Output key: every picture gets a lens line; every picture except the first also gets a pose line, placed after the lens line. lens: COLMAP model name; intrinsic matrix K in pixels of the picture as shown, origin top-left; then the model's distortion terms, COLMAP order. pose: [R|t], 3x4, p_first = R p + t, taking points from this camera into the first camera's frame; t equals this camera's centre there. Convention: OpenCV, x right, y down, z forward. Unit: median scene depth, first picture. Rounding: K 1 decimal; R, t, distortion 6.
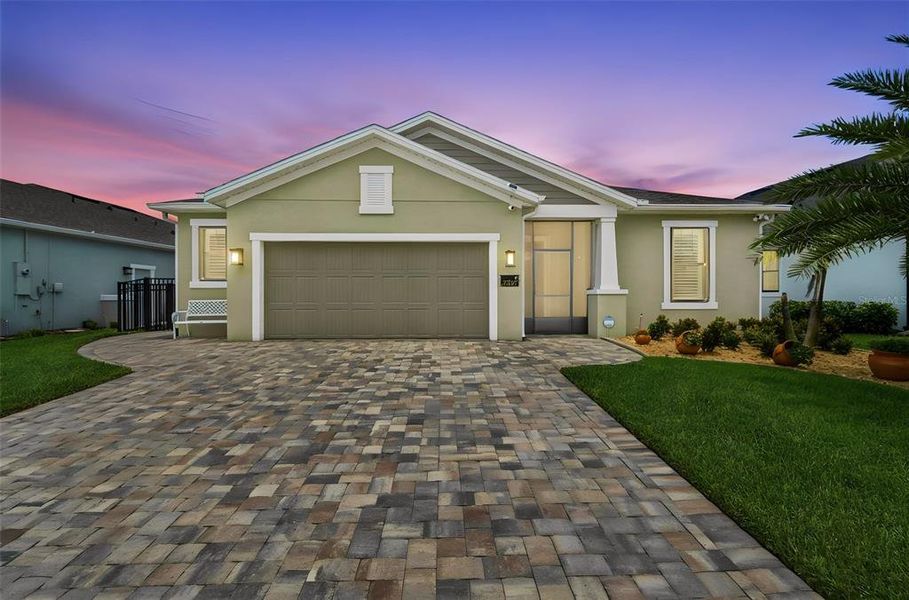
lens RADIAL K [[423.6, 0, 455.3], [0, 423.6, 300.9], [0, 0, 1]] dist [0.002239, -0.001558]
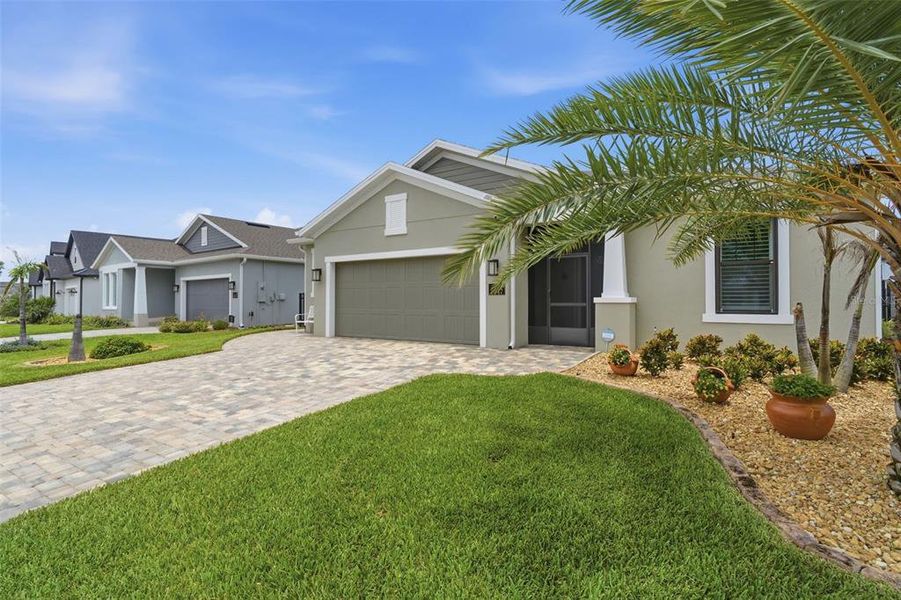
lens RADIAL K [[420.9, 0, 435.7], [0, 420.9, 300.8], [0, 0, 1]] dist [-0.004202, 0.000947]
pose [[0.831874, -0.001019, -0.554964, 0.567454], [-0.005942, 0.999925, -0.010743, -0.008094], [0.554933, 0.012234, 0.831805, 0.080376]]
